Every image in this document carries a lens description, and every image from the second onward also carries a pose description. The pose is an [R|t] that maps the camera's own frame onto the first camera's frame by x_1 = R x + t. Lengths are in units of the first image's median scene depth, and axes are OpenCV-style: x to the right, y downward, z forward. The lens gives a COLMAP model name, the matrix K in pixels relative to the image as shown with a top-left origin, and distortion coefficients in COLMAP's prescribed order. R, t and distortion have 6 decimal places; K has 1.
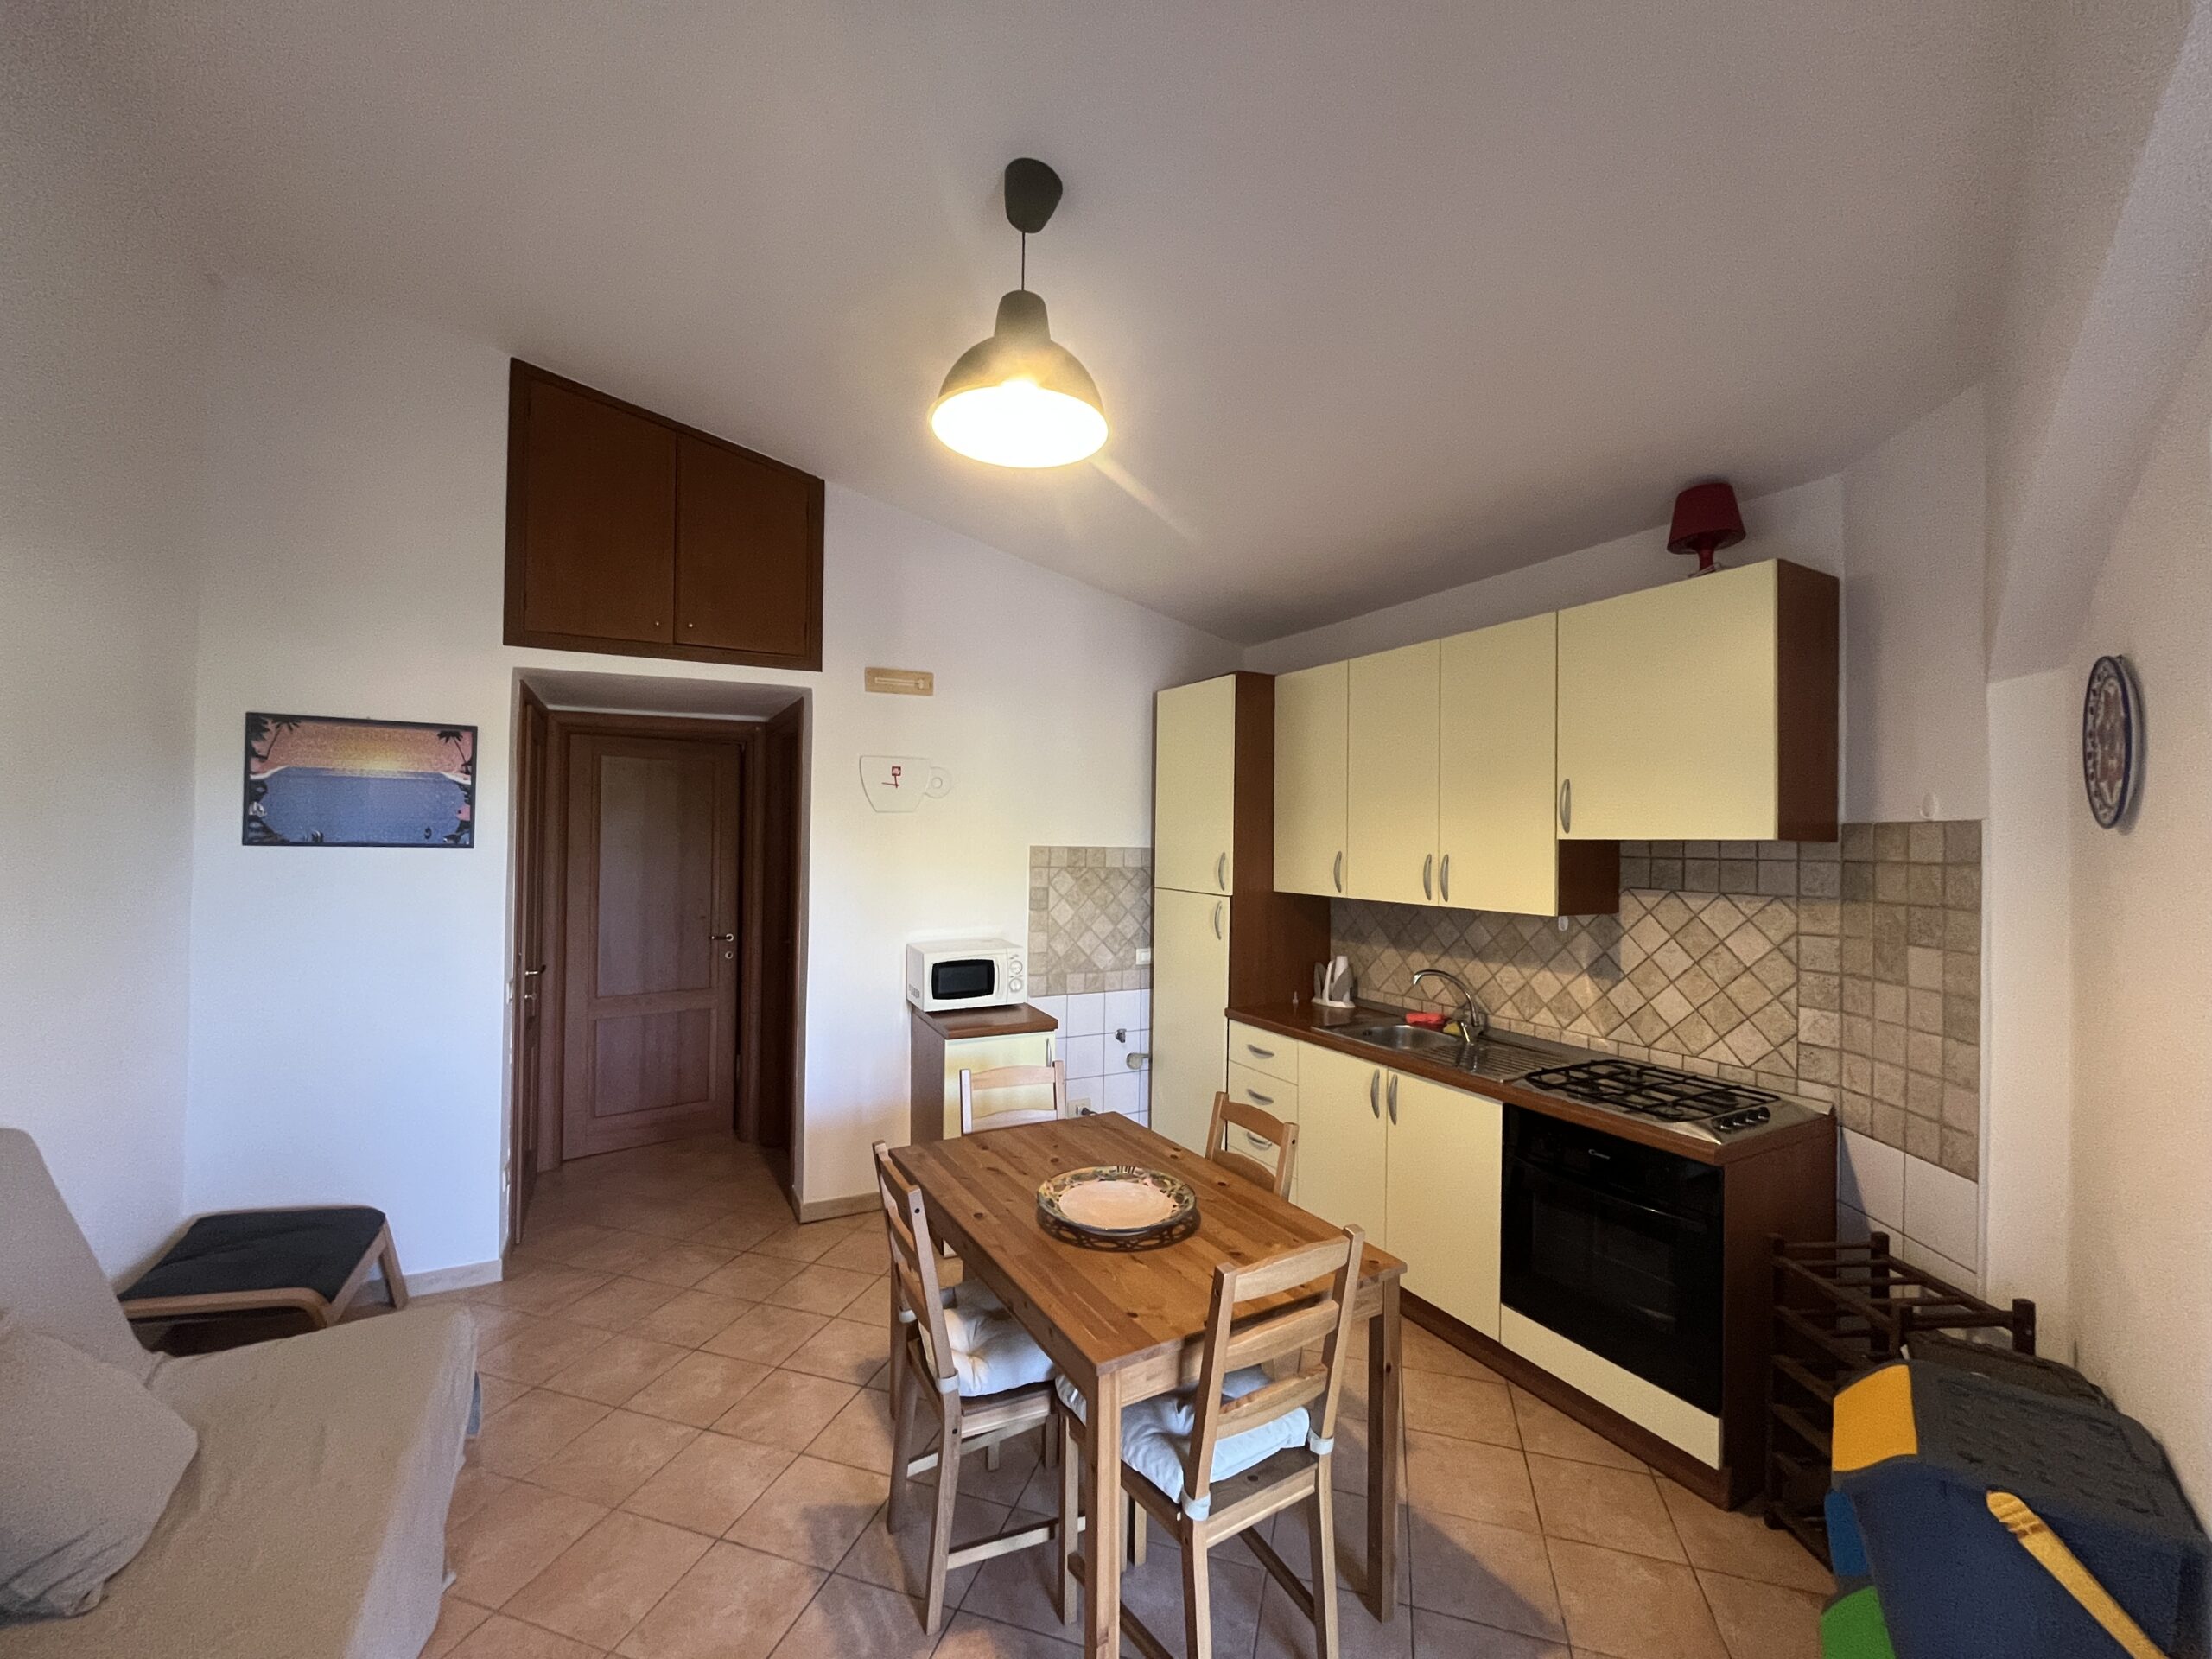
lens RADIAL K [[895.6, 0, 1102.4], [0, 895.6, 828.6], [0, 0, 1]] dist [-0.001123, -0.000362]
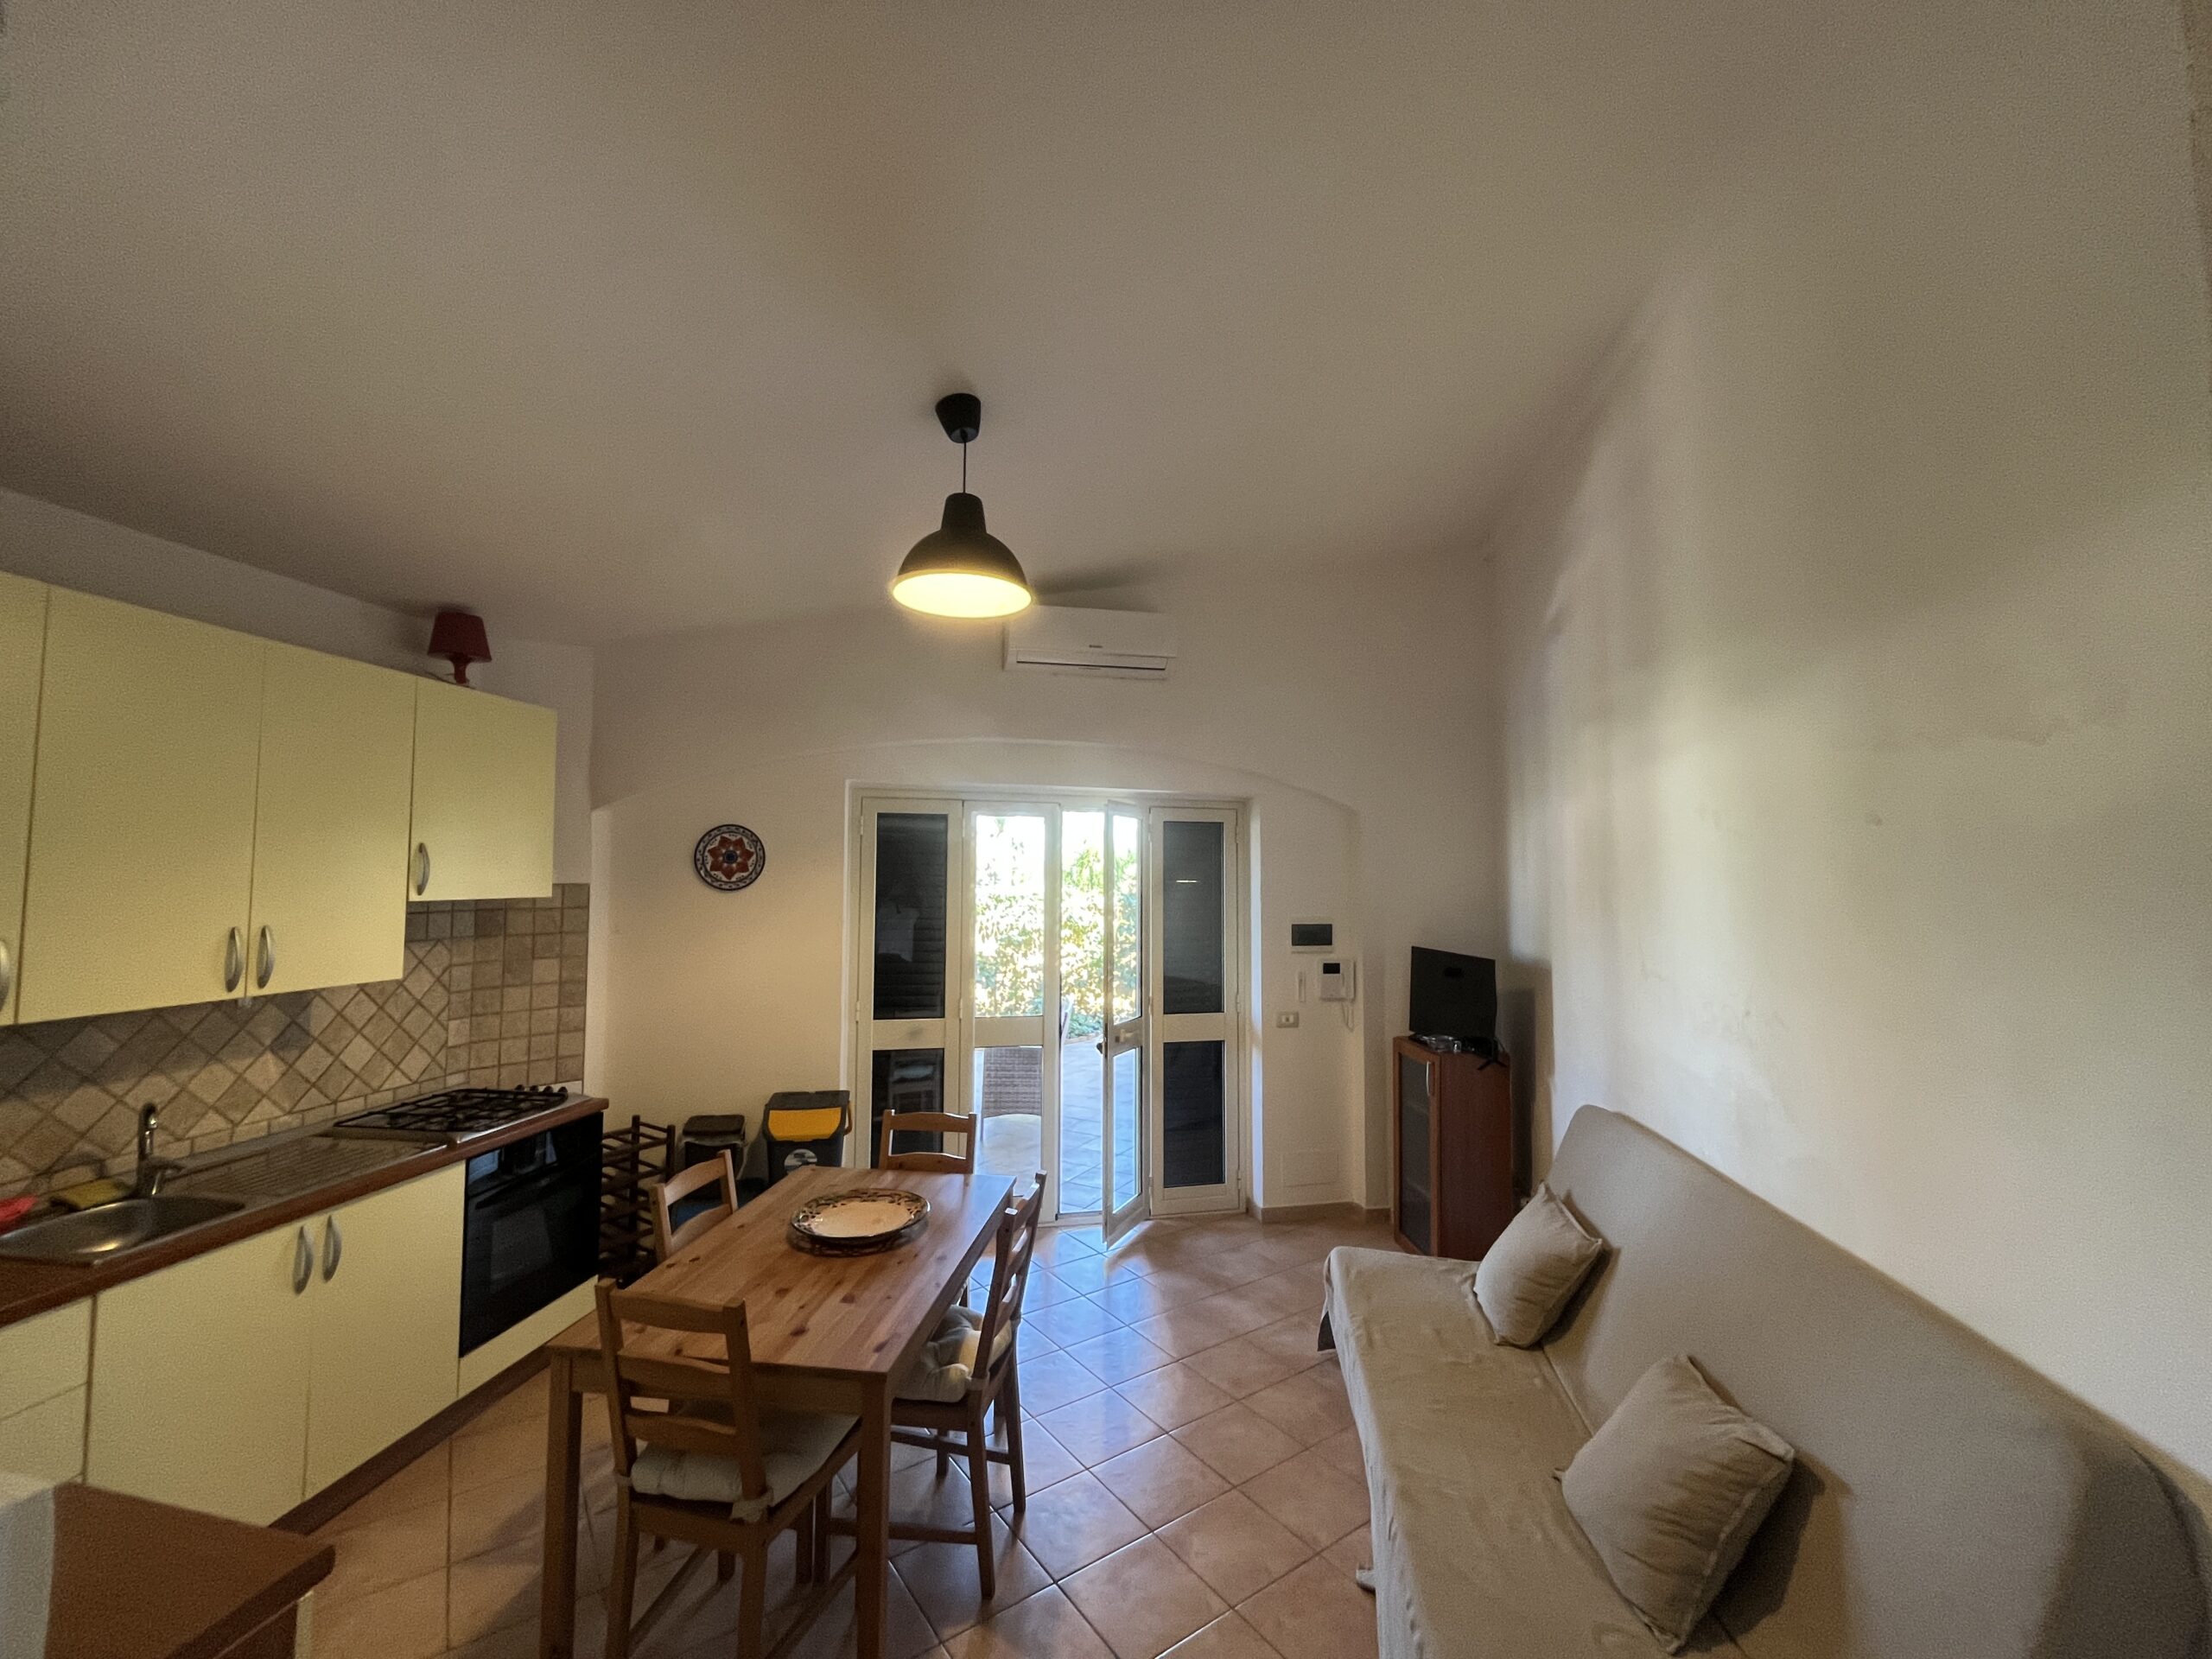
lens RADIAL K [[895.6, 0, 1102.4], [0, 895.6, 828.6], [0, 0, 1]] dist [-0.001123, -0.000362]
pose [[-0.798080, 0.012859, 0.602415, -0.752796], [-0.027478, 0.997955, -0.057705, -0.034700], [-0.601925, -0.062606, -0.796094, 1.393219]]
